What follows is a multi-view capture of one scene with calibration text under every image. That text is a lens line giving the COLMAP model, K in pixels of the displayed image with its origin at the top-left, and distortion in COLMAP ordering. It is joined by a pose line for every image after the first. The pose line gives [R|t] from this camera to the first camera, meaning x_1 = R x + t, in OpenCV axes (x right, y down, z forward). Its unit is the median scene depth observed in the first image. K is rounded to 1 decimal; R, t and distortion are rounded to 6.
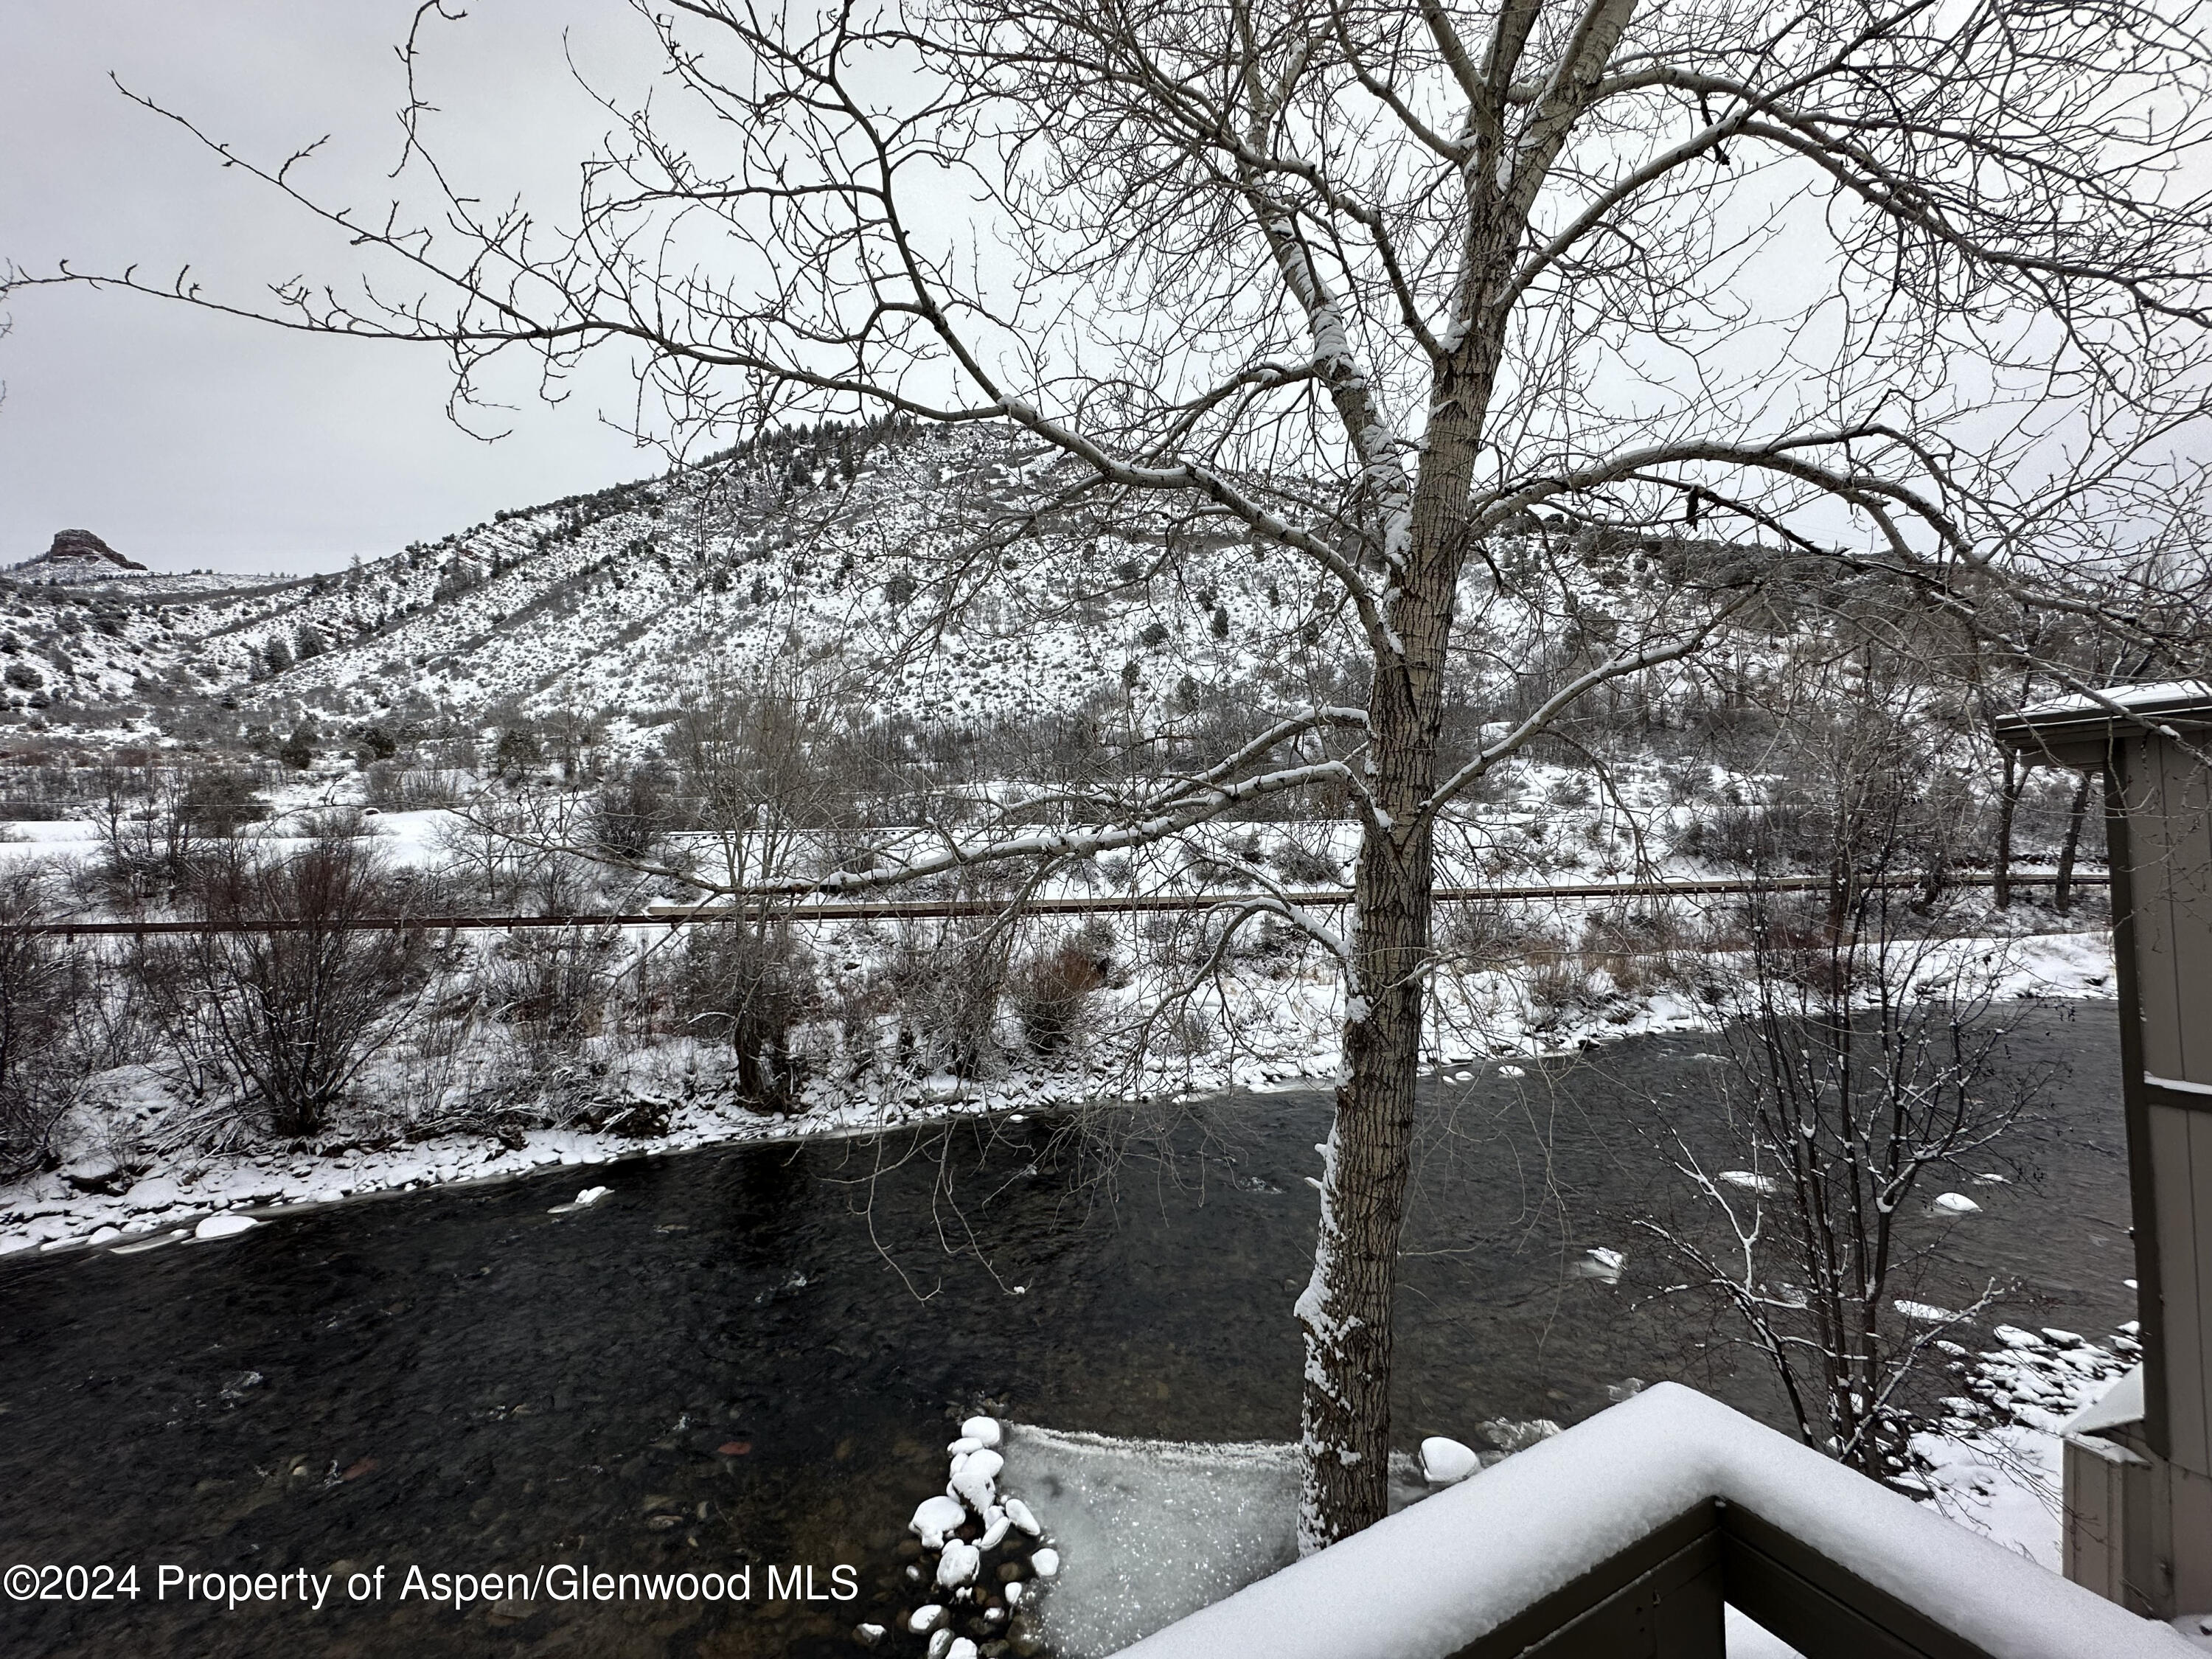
lens RADIAL K [[880.0, 0, 1103.5], [0, 880.0, 829.0], [0, 0, 1]] dist [-0.001589, 0.000203]
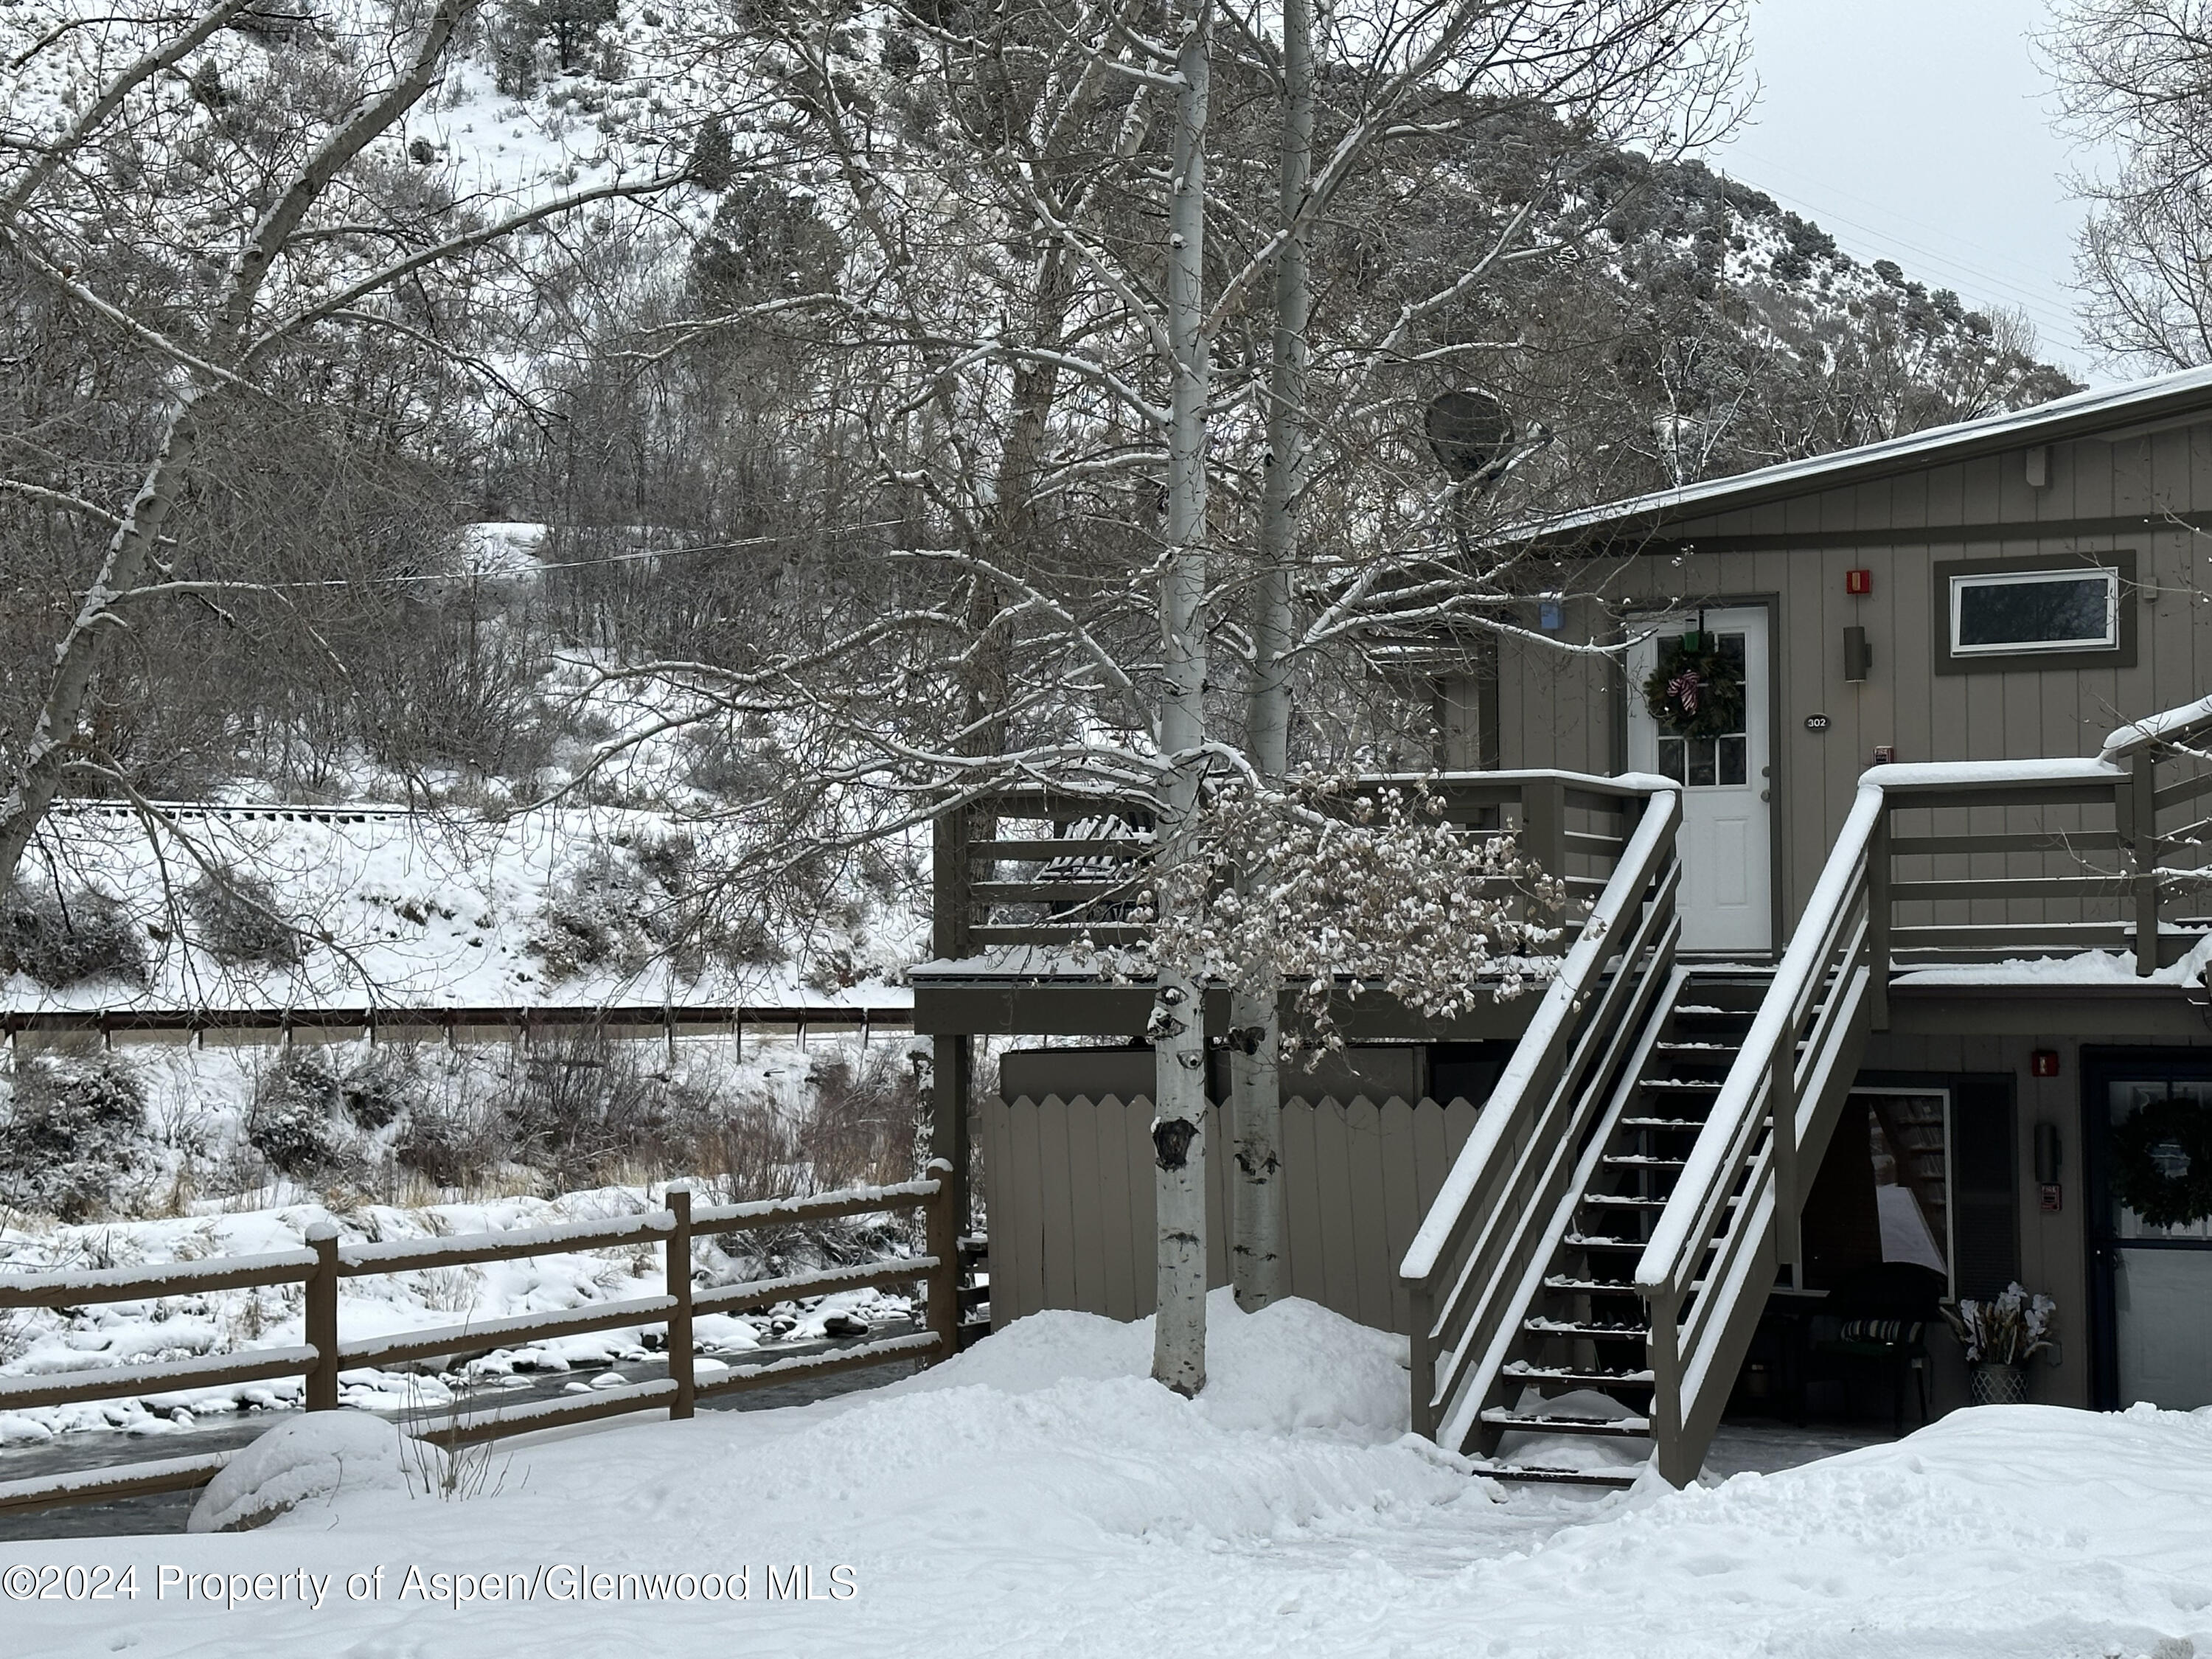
lens RADIAL K [[3547.2, 0, 1106.0], [0, 3547.2, 829.5], [0, 0, 1]] dist [0.090461, -0.016114]
pose [[0.813113, 0.039242, 0.580782, -0.095914], [-0.029609, 0.999222, -0.026062, 0.011816], [-0.581352, 0.003995, 0.813642, -0.128573]]
